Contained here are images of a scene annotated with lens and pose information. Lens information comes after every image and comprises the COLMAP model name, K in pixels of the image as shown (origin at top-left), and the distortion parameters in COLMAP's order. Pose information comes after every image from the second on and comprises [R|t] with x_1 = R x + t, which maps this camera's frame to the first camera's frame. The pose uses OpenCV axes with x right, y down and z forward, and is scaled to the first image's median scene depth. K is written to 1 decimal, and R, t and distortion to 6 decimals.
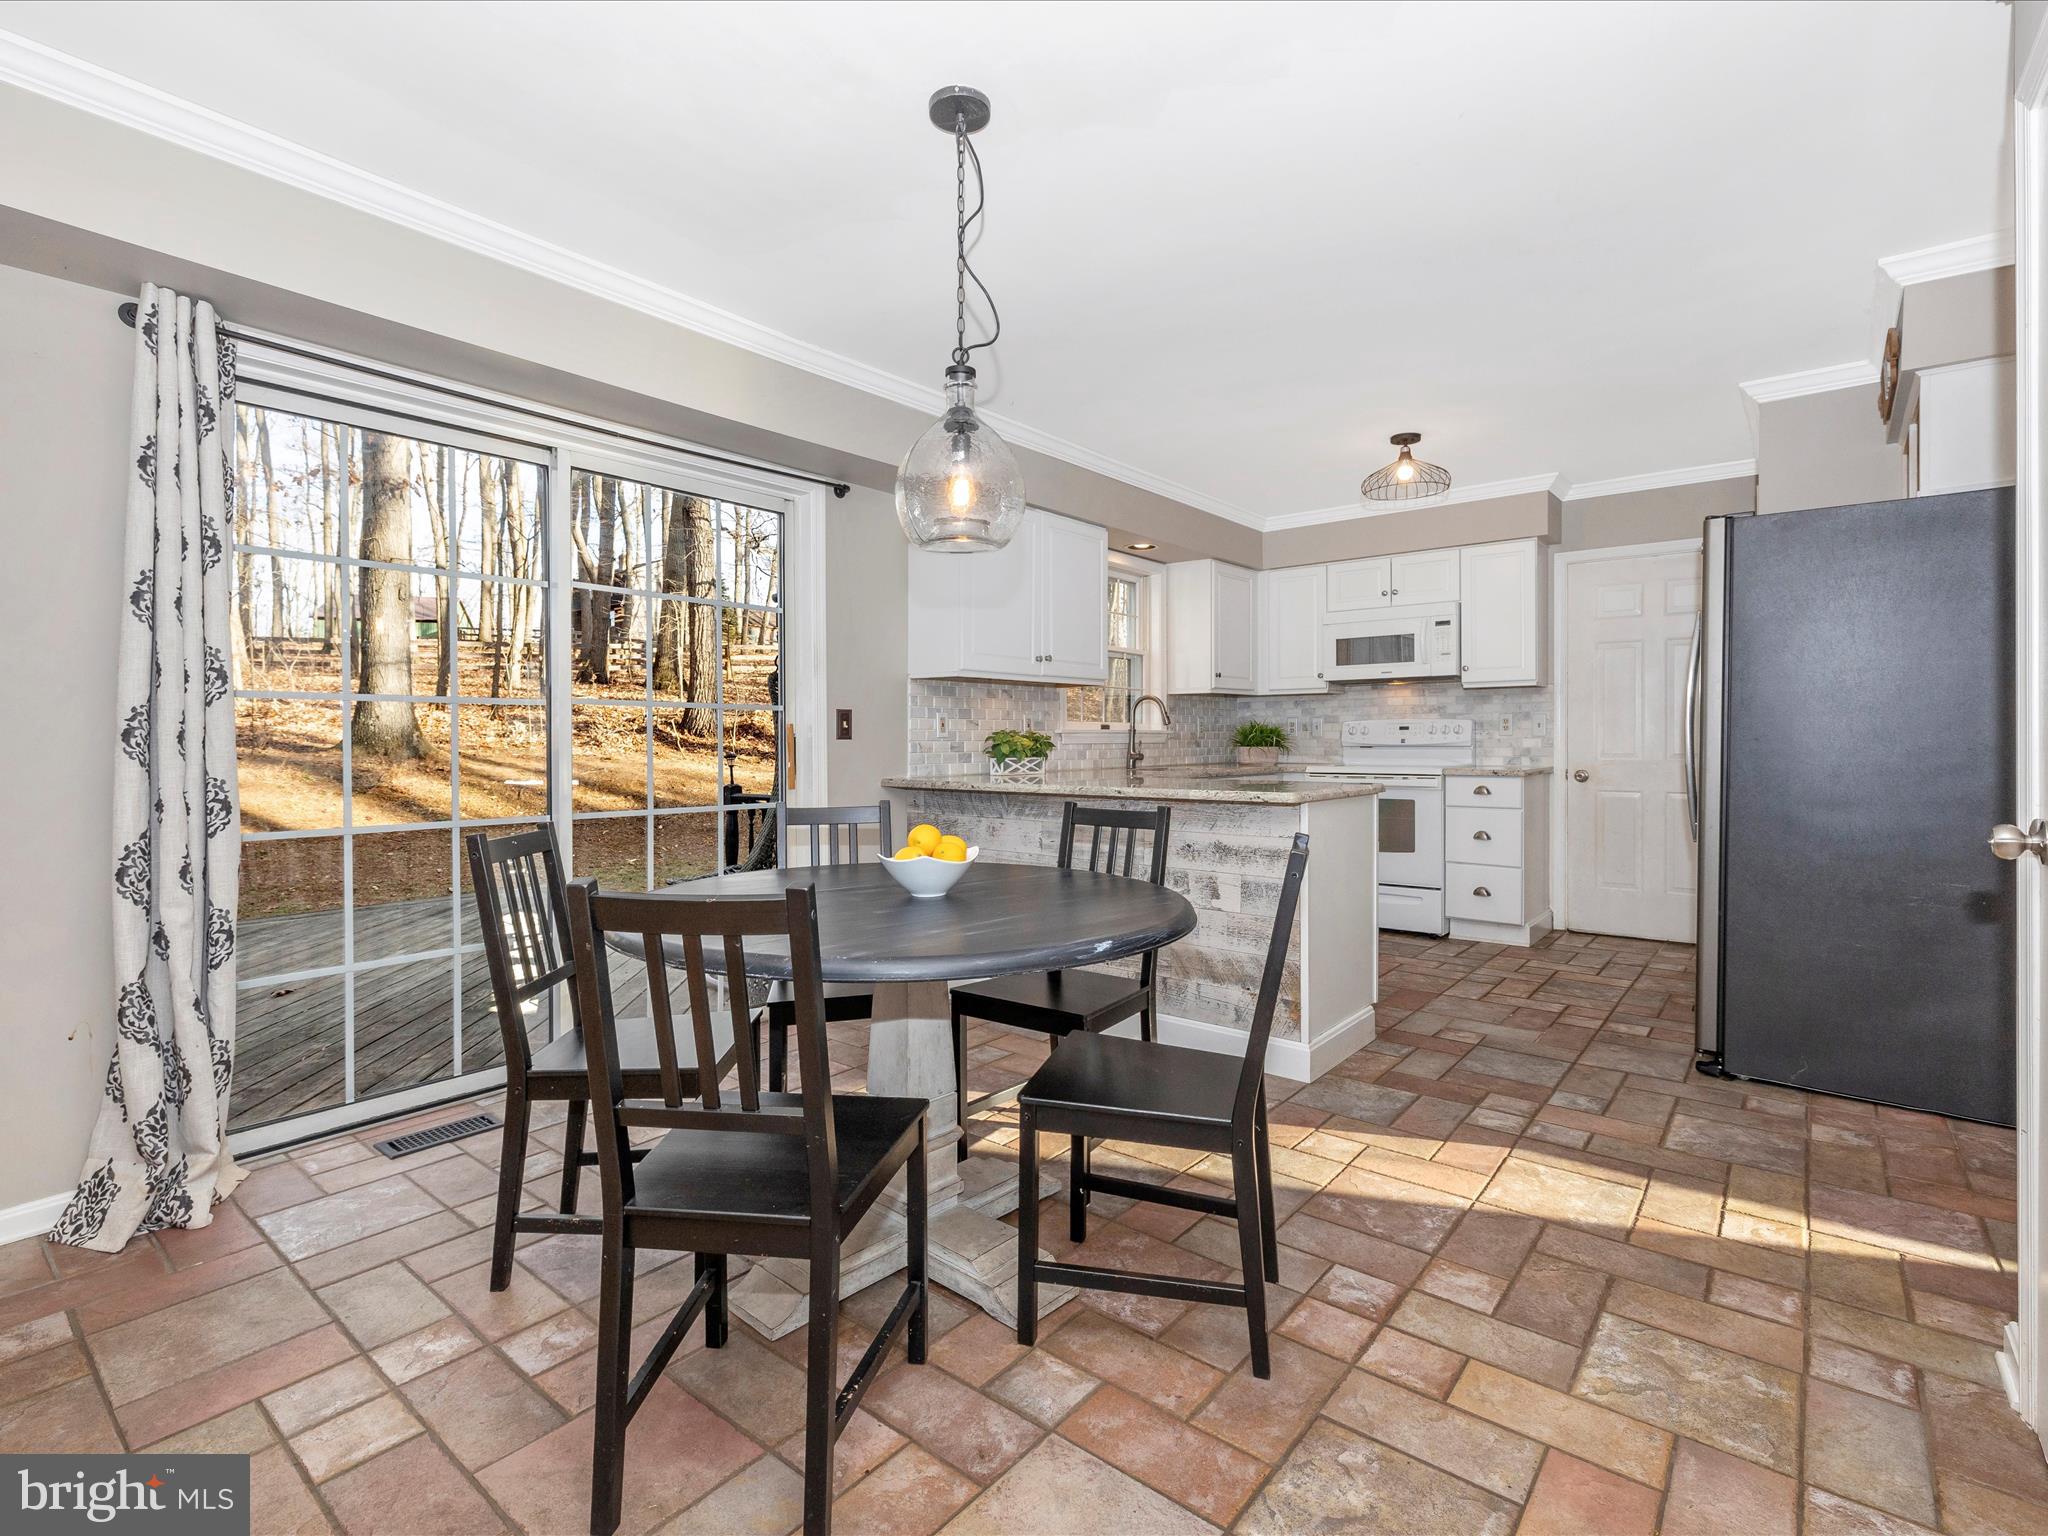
lens RADIAL K [[966.7, 0, 1038.8], [0, 966.7, 747.3], [0, 0, 1]] dist [-0.000228, 0.000117]
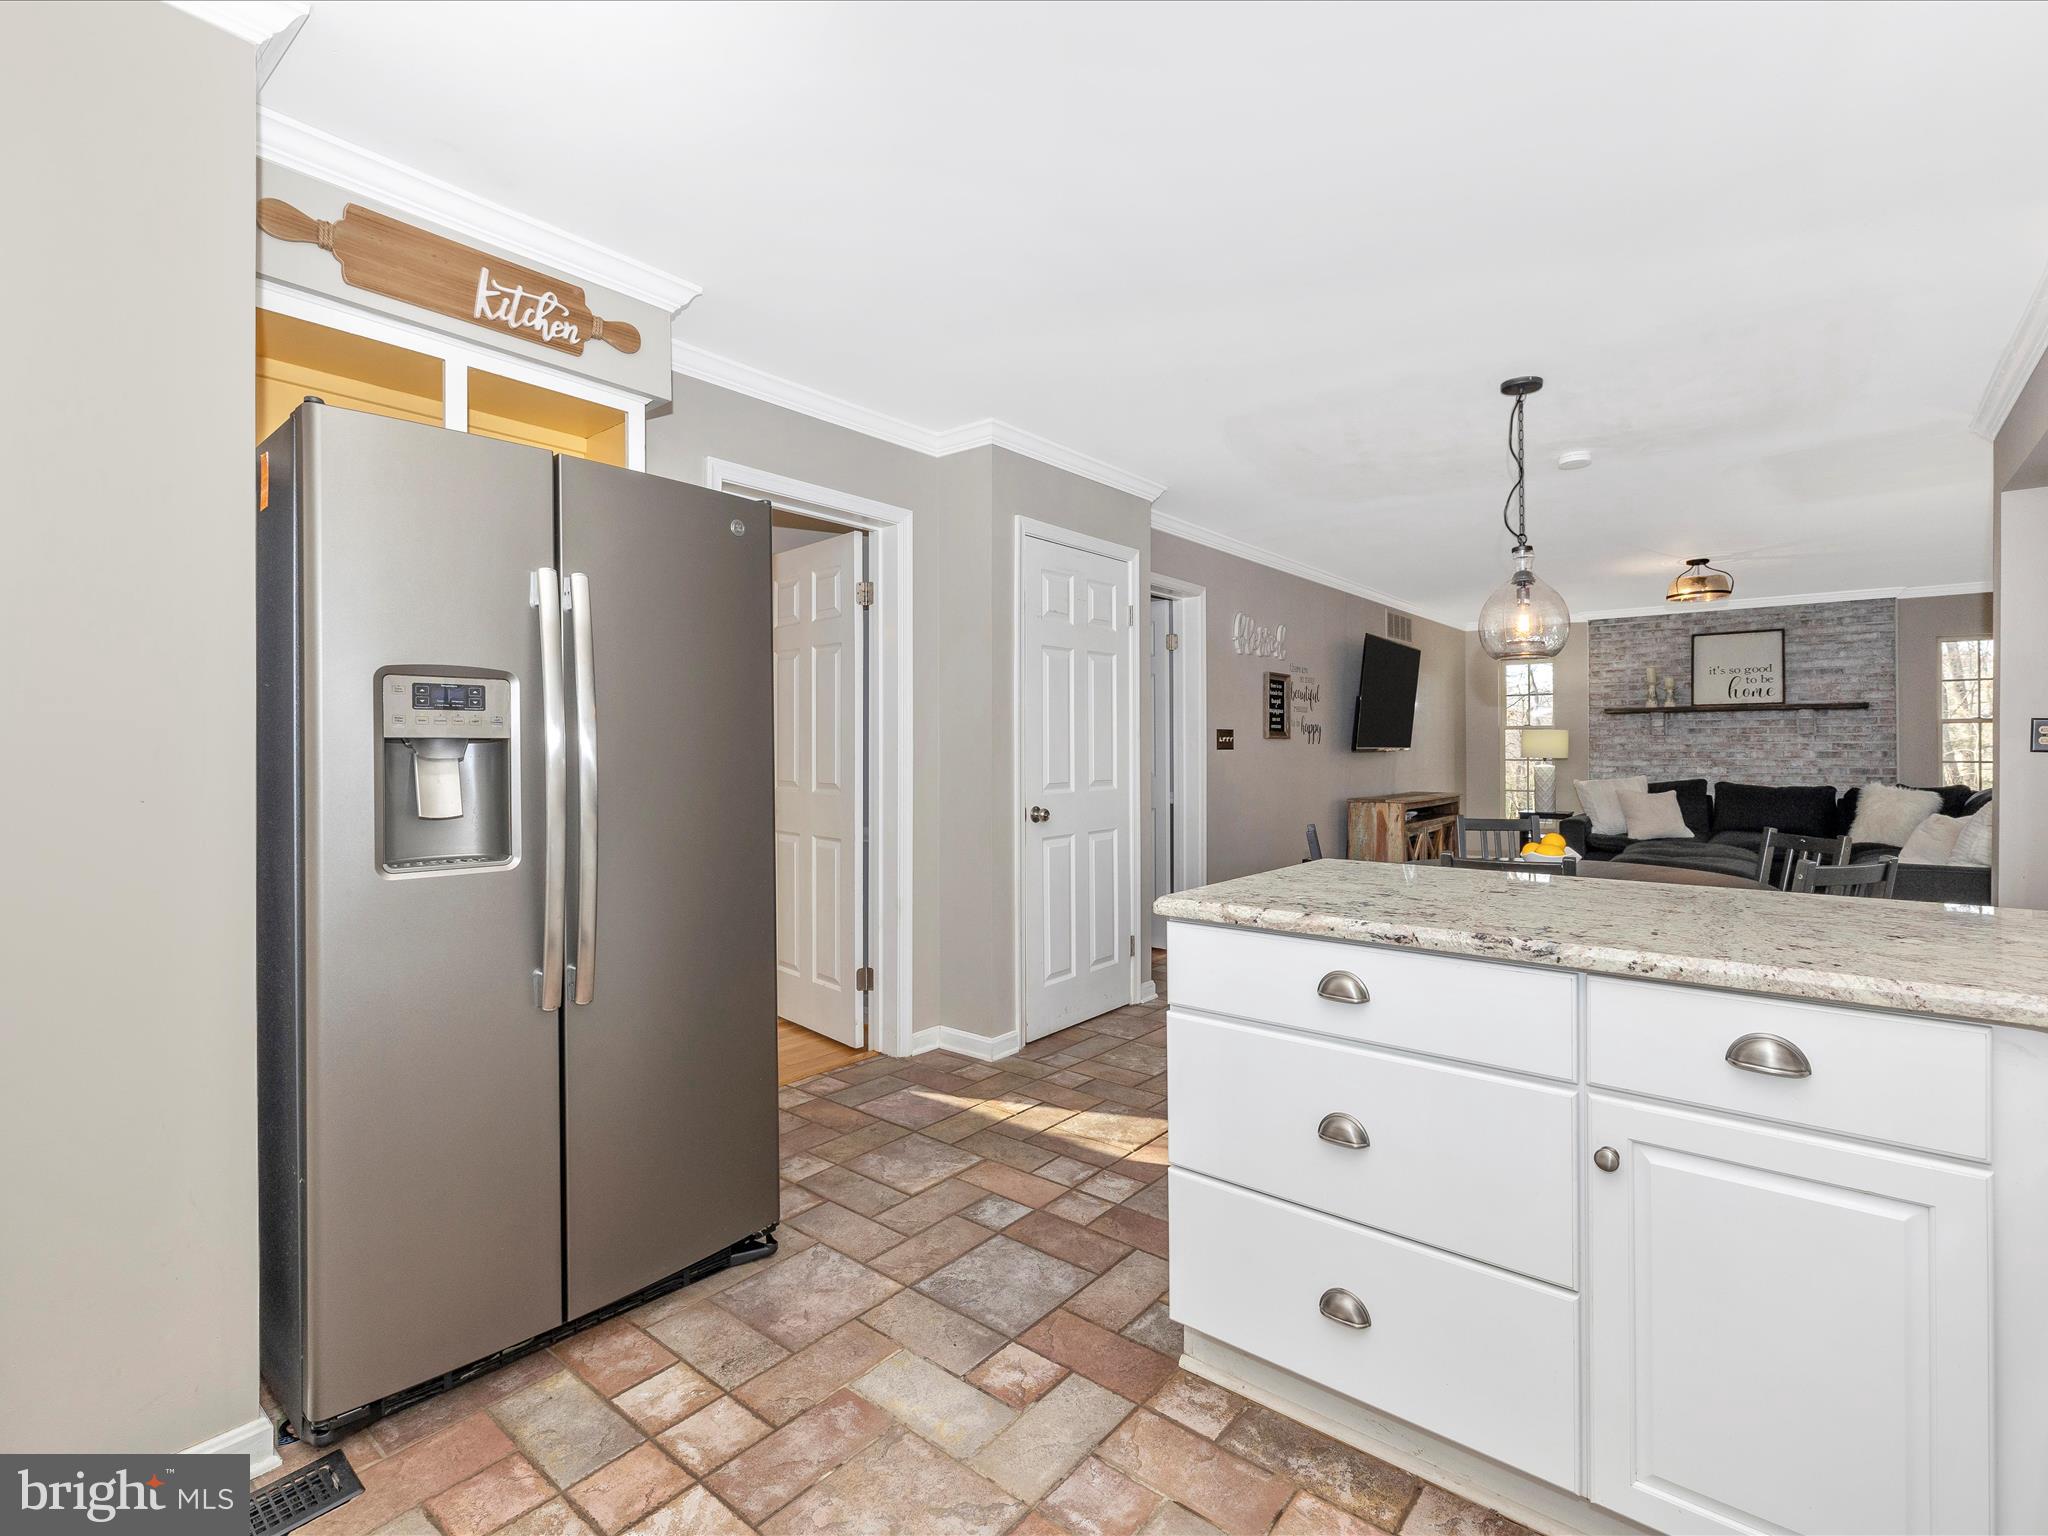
lens RADIAL K [[966.7, 0, 1029.0], [0, 966.7, 748.6], [0, 0, 1]] dist [-0.000228, 0.000117]
pose [[-0.999932, 0.006694, 0.009539, 0.288332], [0.006793, 0.999923, 0.010393, -0.031767], [-0.009469, 0.010457, -0.999900, 1.036991]]
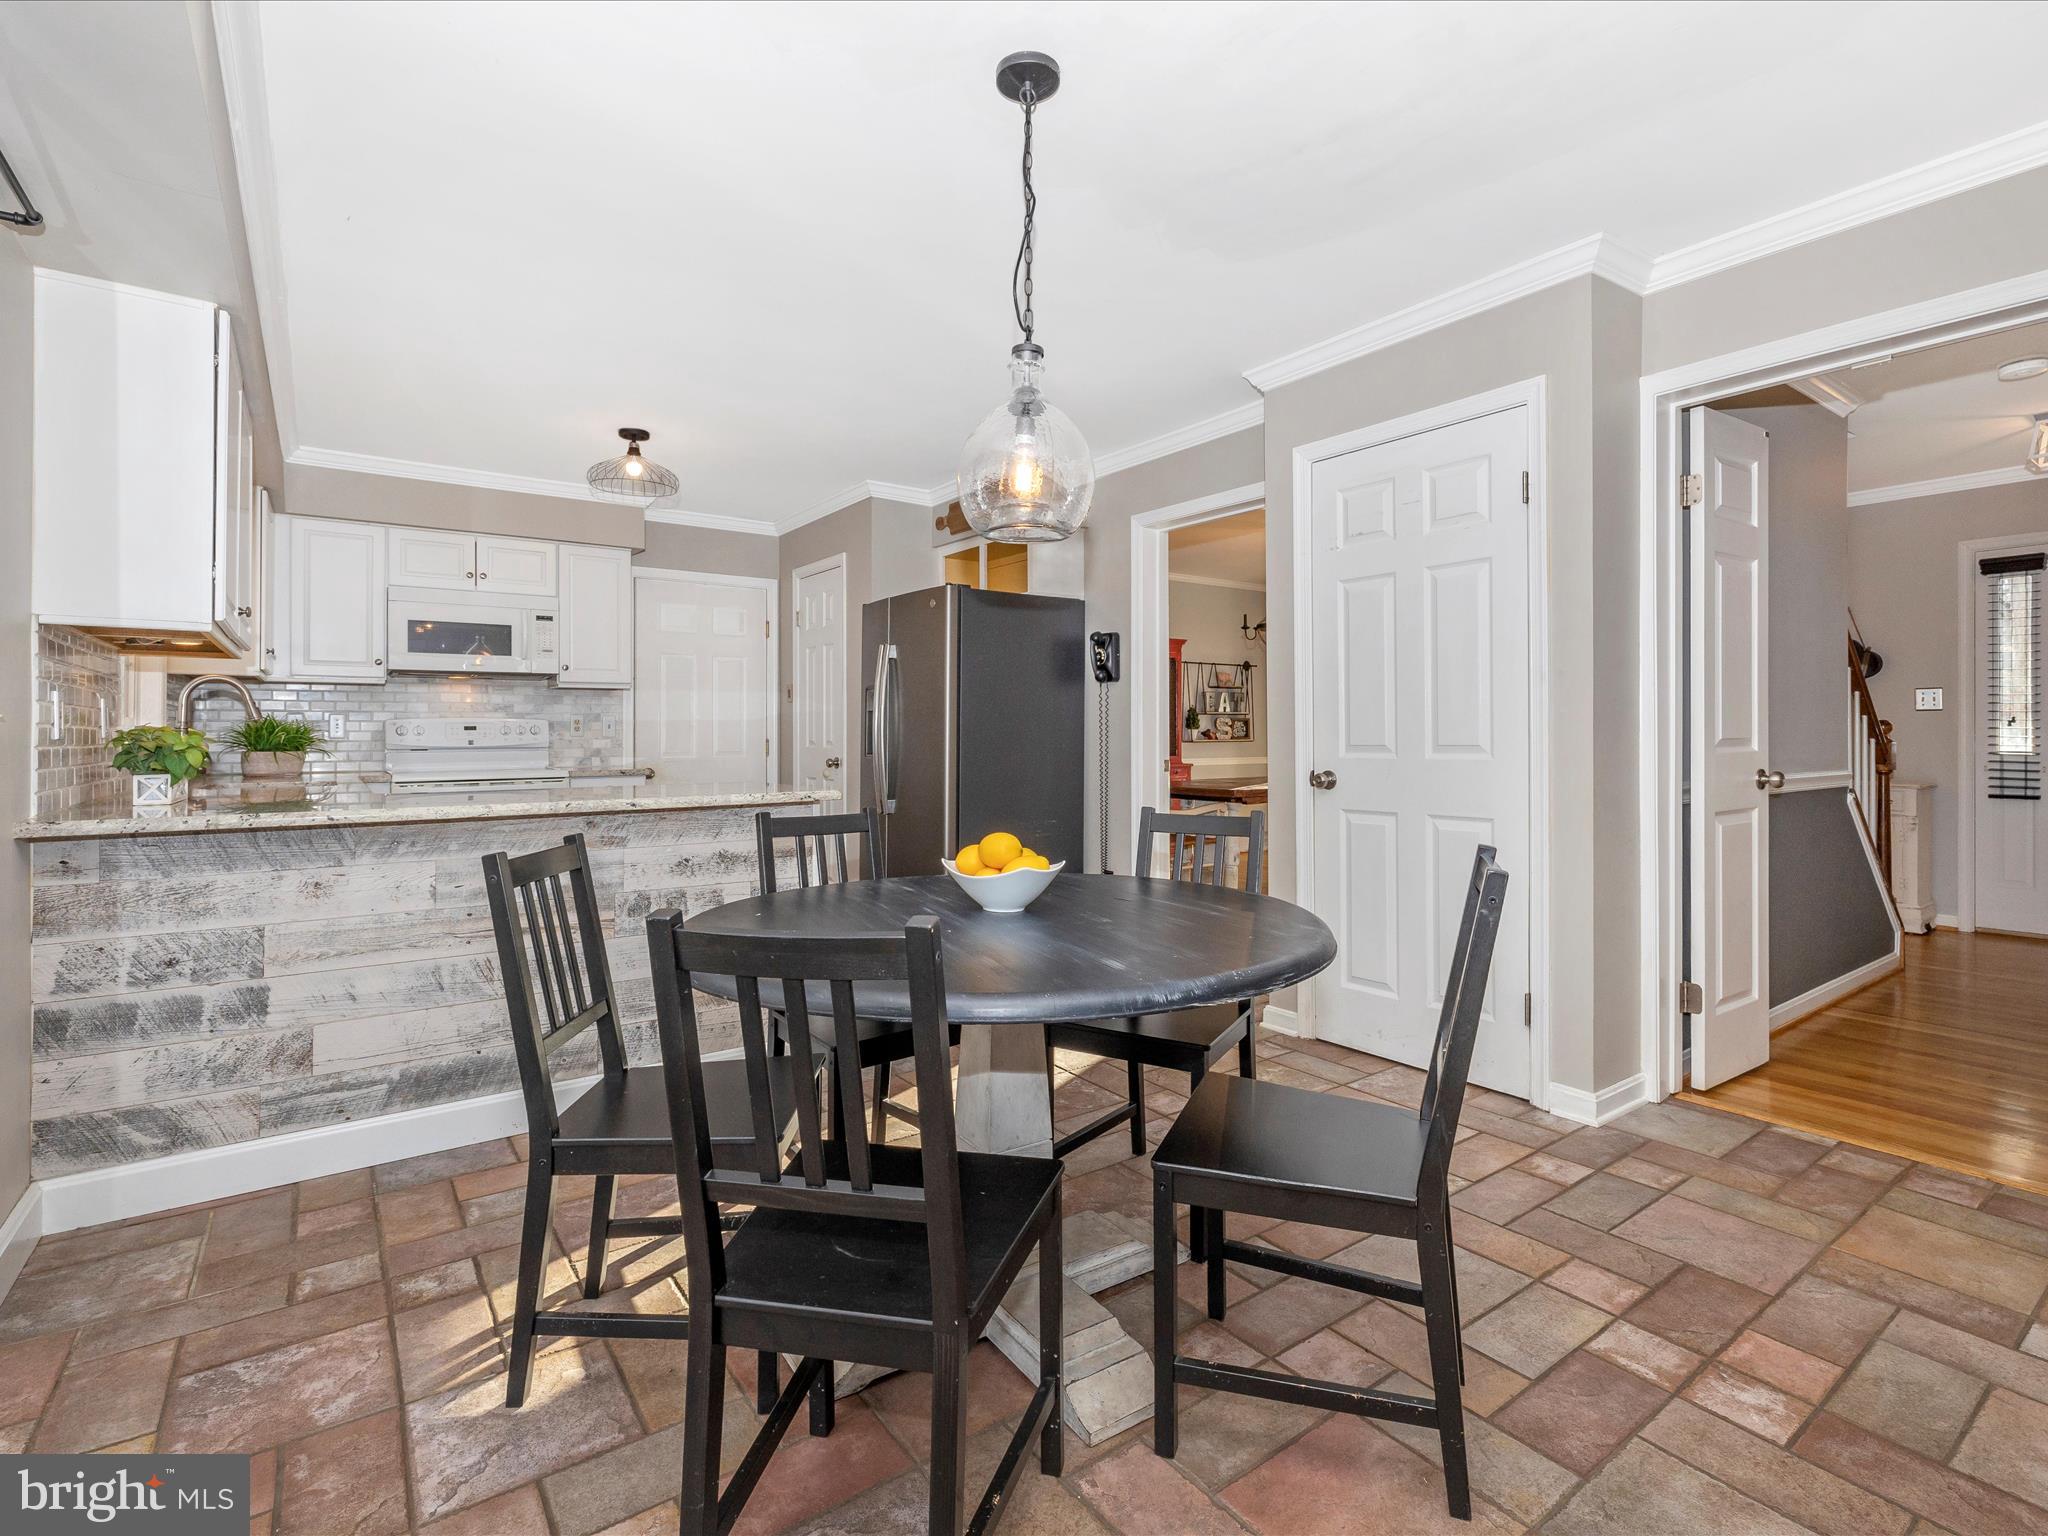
lens RADIAL K [[966.7, 0, 1032.8], [0, 966.7, 735.3], [0, 0, 1]] dist [-0.000228, 0.000117]
pose [[0.256311, 0.003110, 0.966589, -0.394476], [0.012238, 0.999904, -0.006462, -0.001164], [-0.966517, 0.013486, 0.256249, 0.303061]]
